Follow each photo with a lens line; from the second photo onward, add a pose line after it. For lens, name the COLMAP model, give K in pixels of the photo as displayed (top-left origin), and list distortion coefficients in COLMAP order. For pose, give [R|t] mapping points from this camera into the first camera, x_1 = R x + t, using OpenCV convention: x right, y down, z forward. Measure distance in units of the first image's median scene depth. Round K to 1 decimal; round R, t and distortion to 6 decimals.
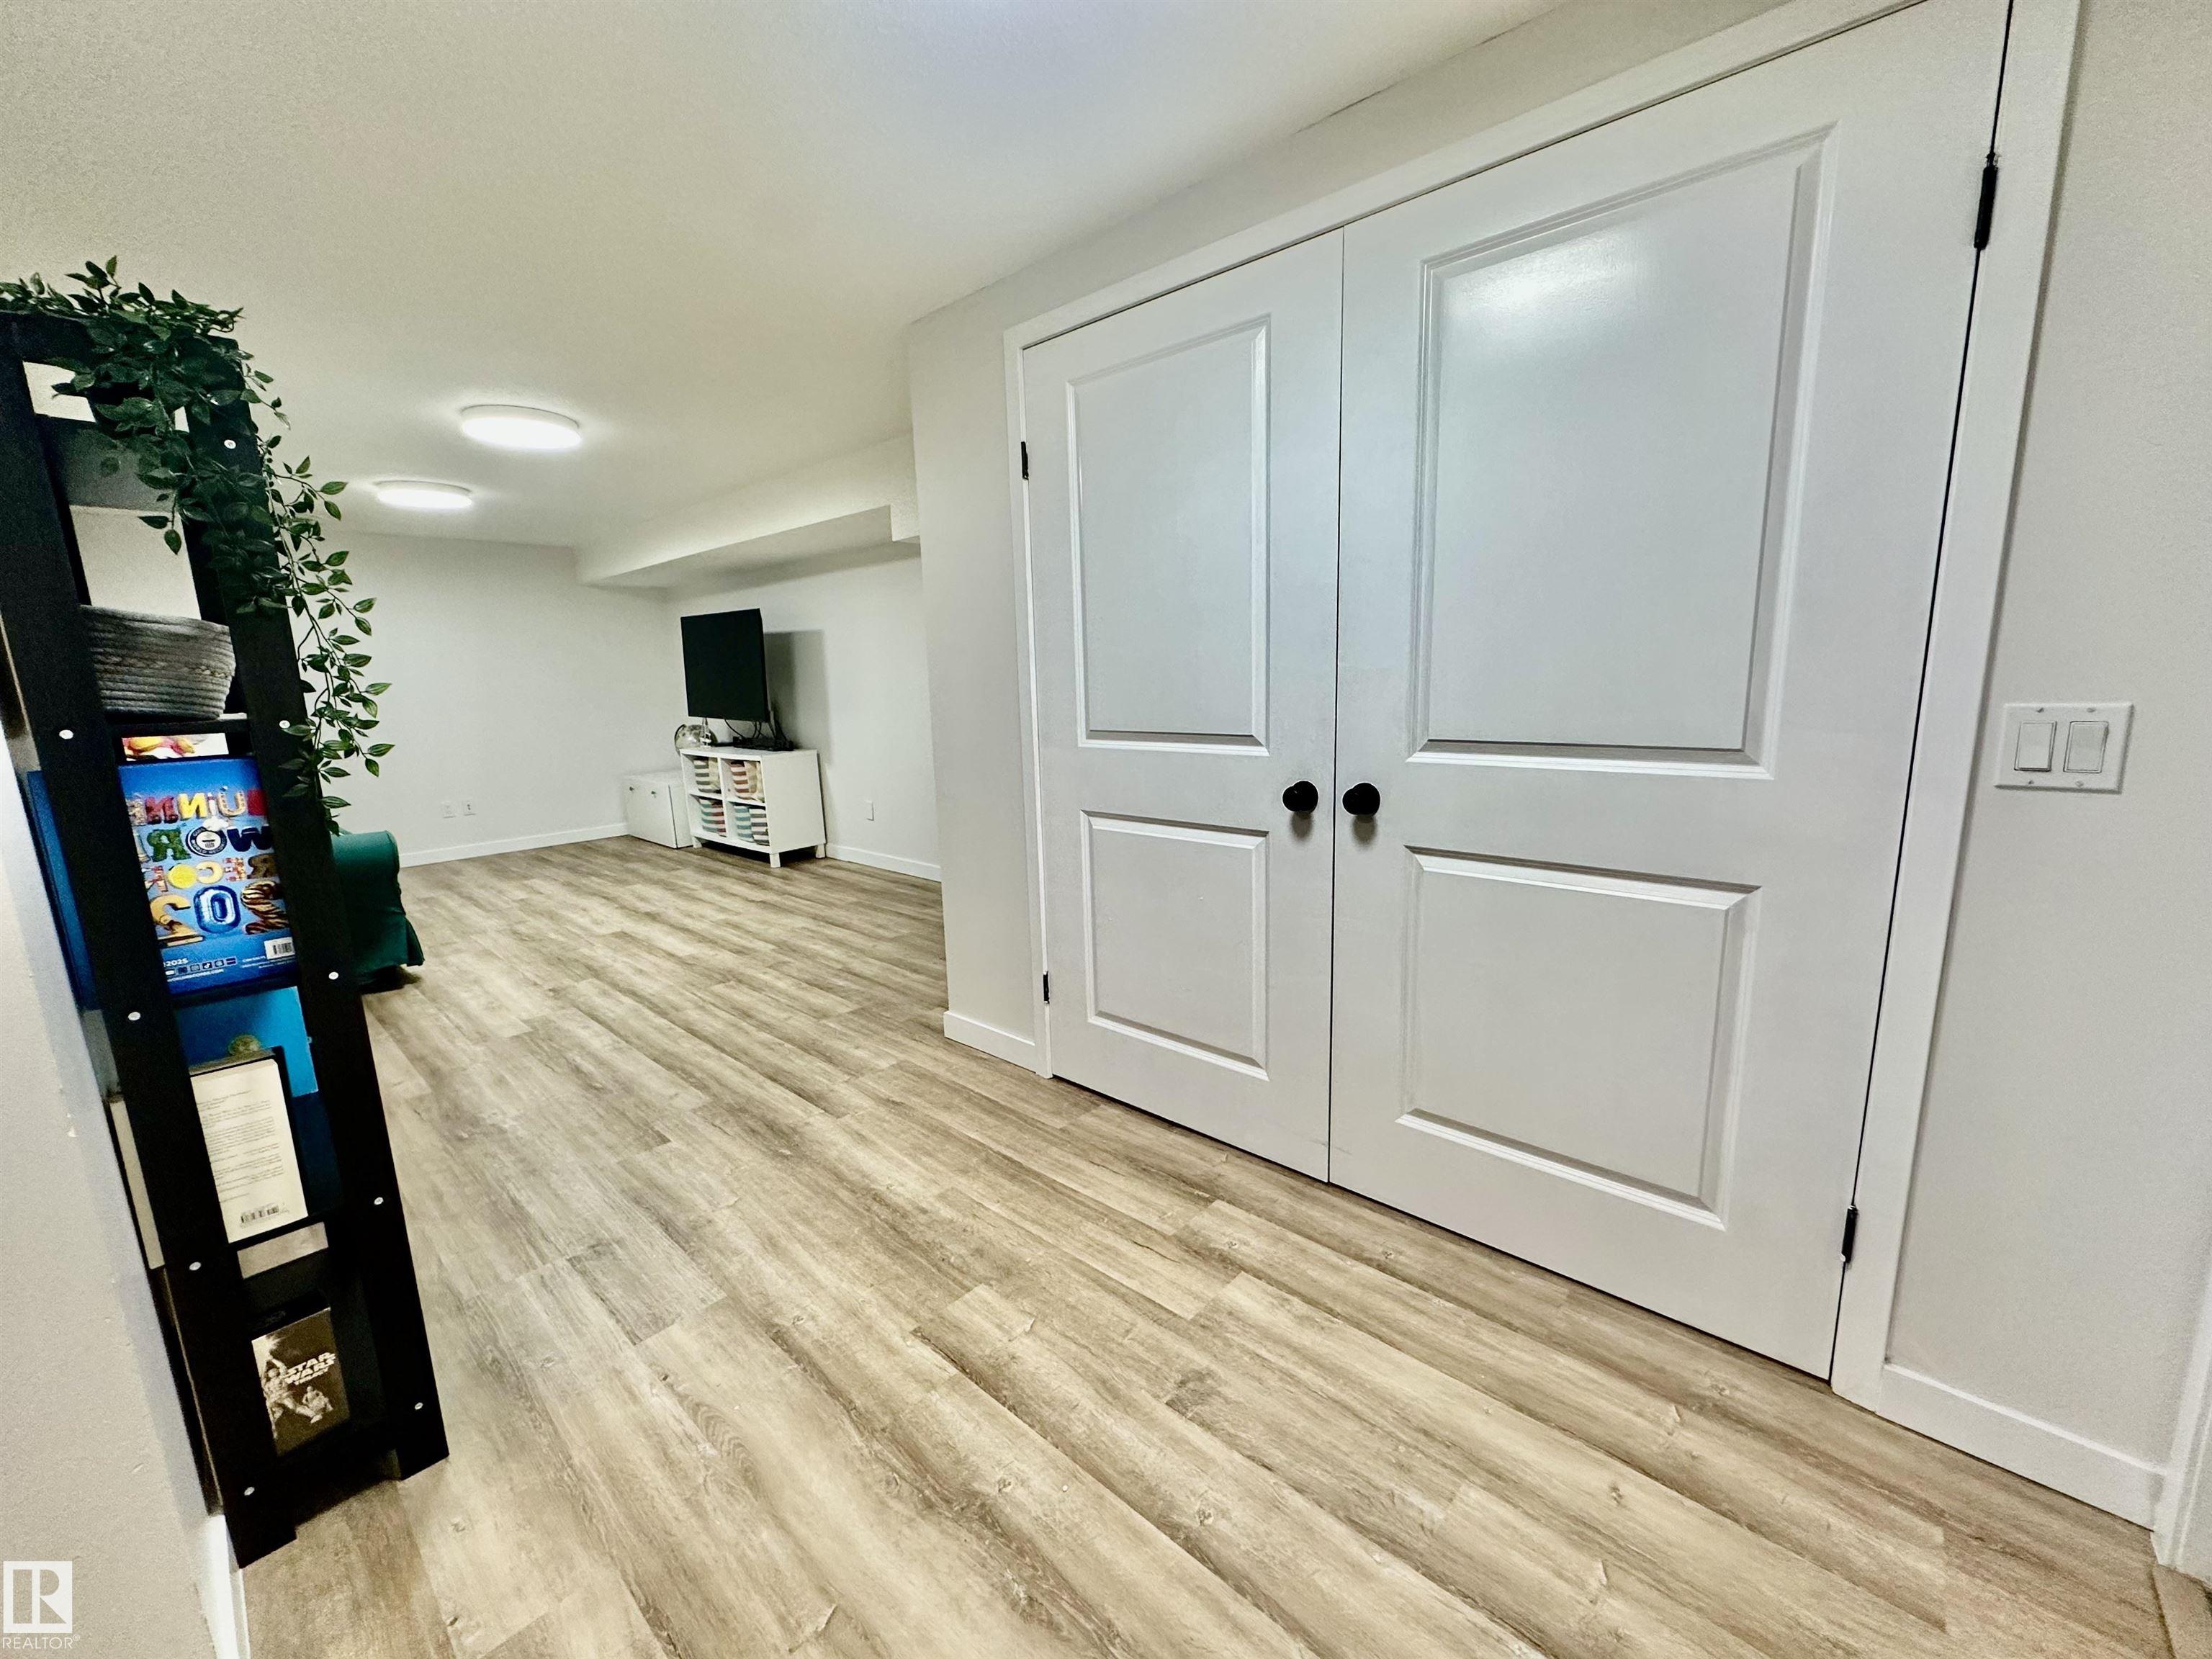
lens RADIAL K [[884.0, 0, 1105.4], [0, 884.0, 825.1], [0, 0, 1]] dist [-0.005422, 0.000902]
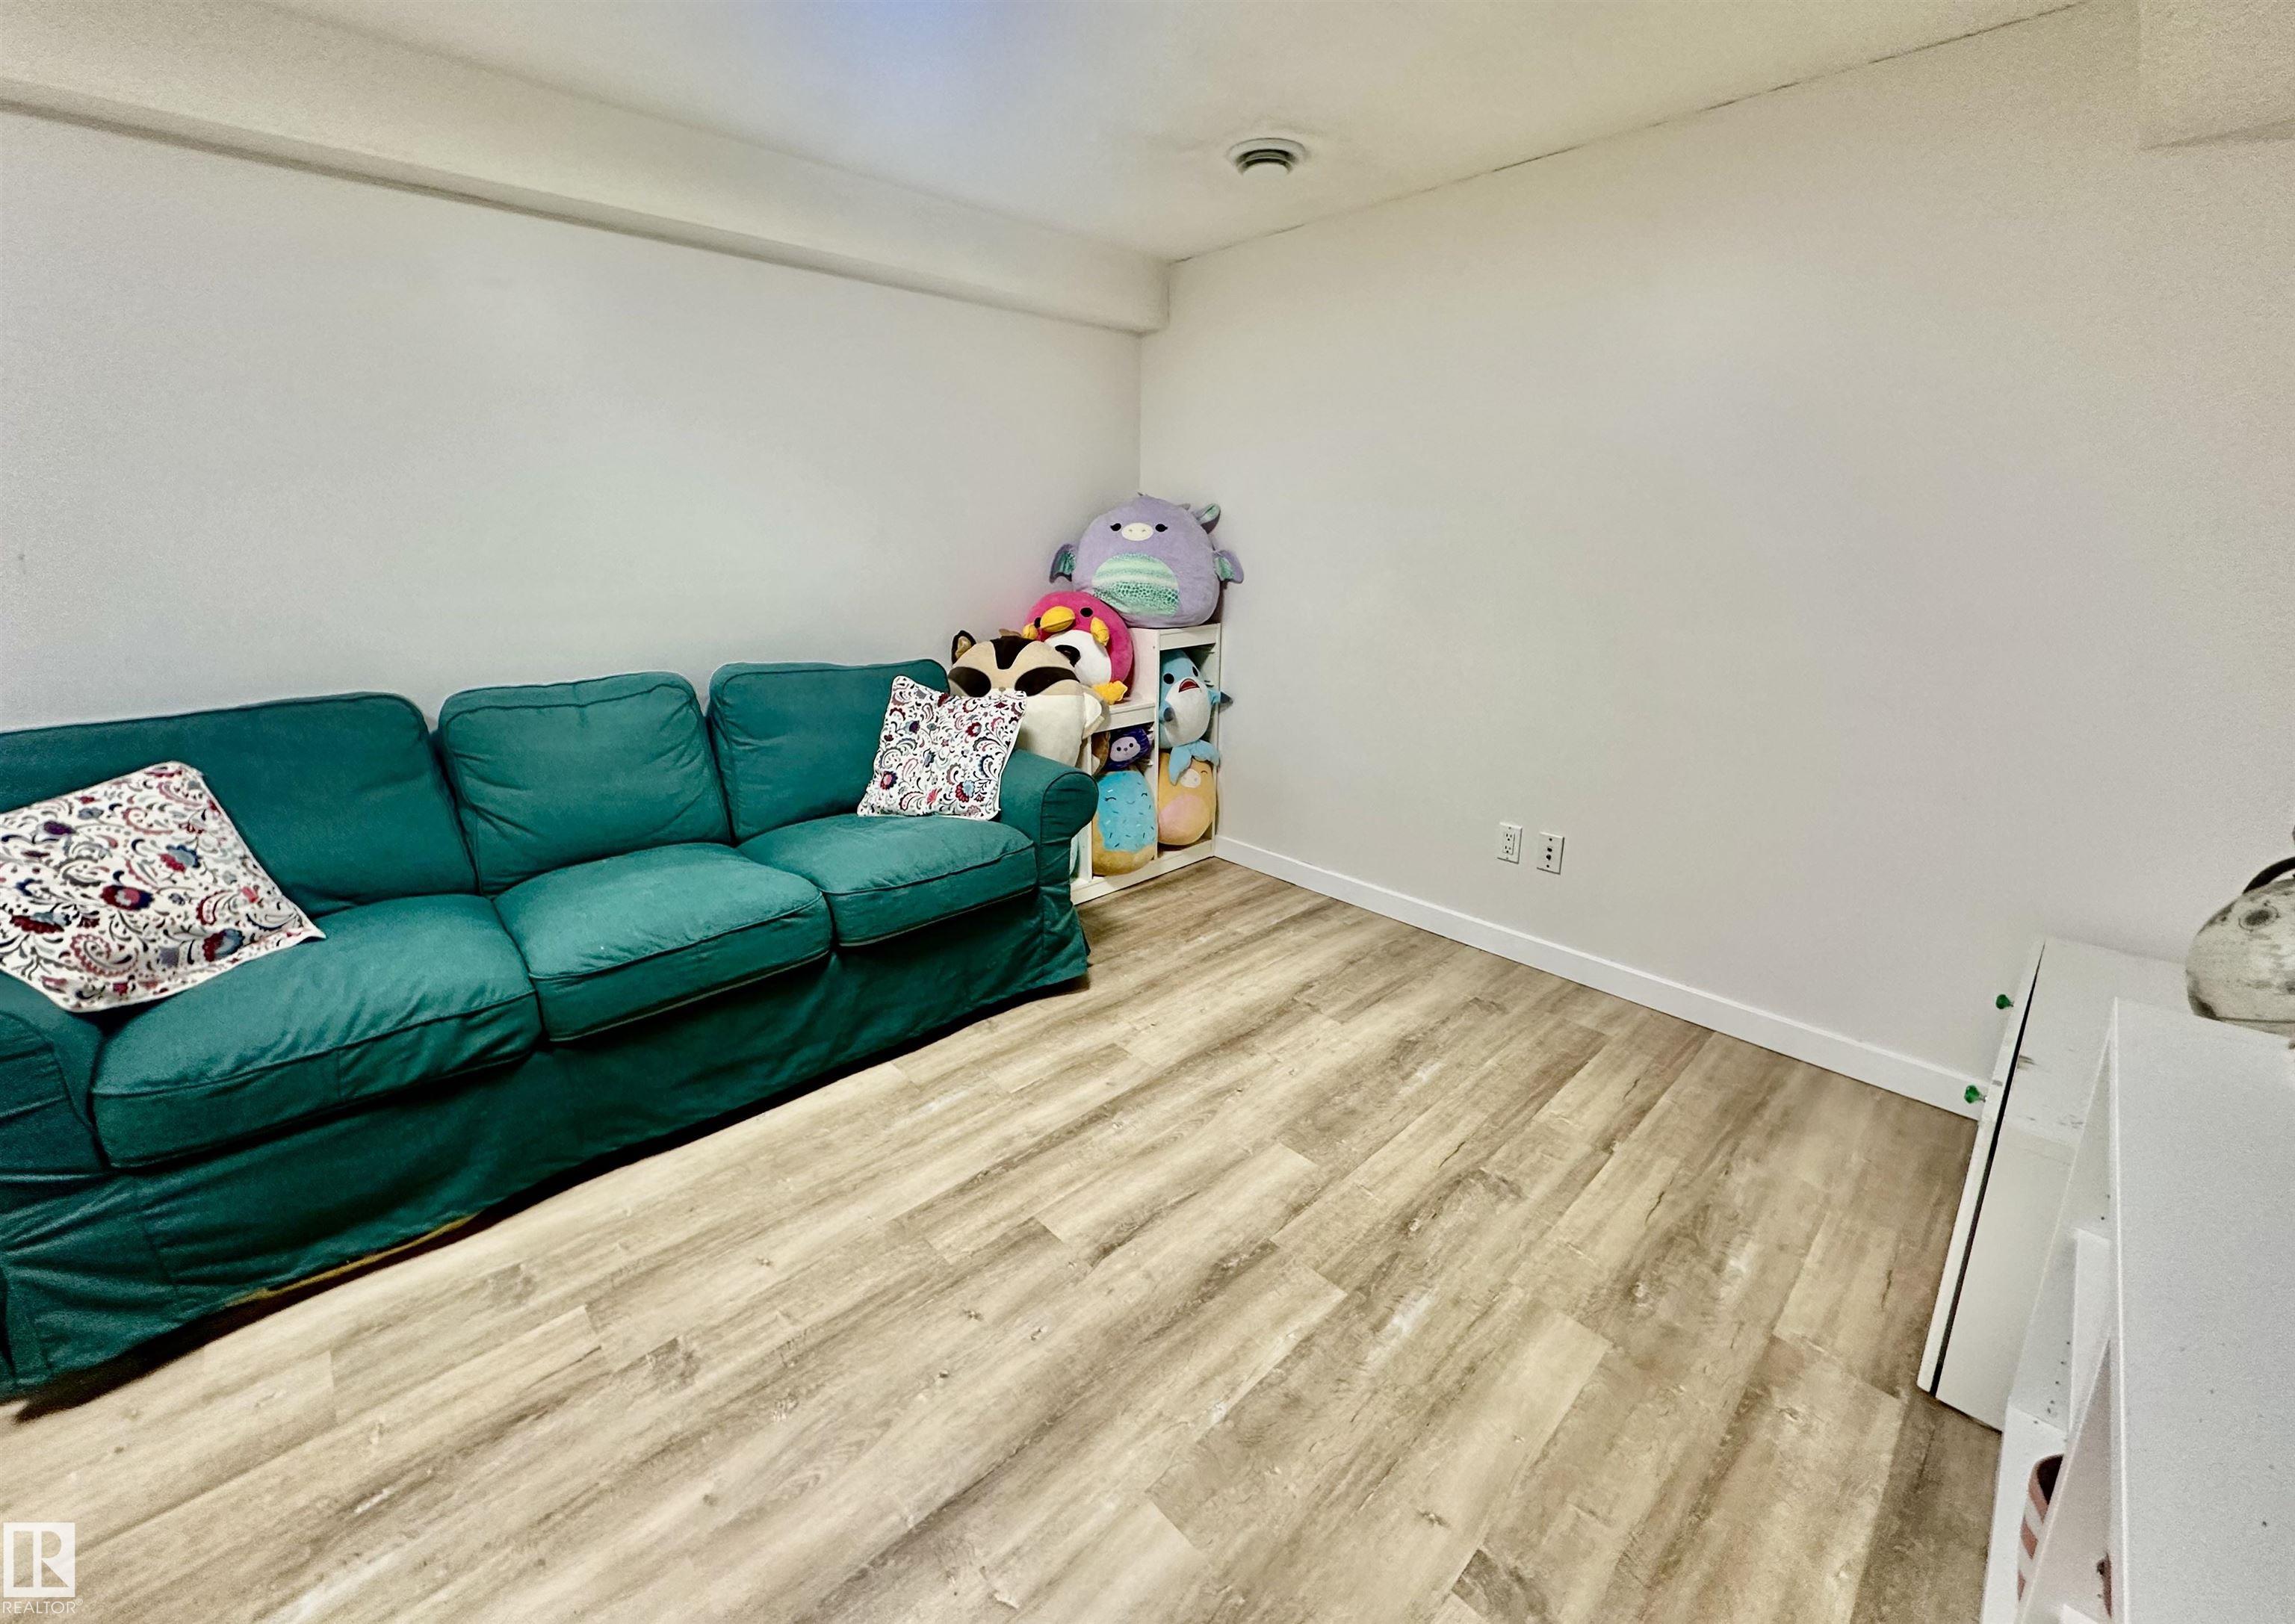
lens RADIAL K [[920.7, 0, 1145.0], [0, 920.7, 763.8], [0, 0, 1]] dist [-0.002449, 0.000893]
pose [[-0.072493, 0.273253, -0.959207, -0.683861], [-0.176534, 0.943037, 0.281989, -0.317832], [0.981621, 0.189775, -0.020126, 1.782778]]
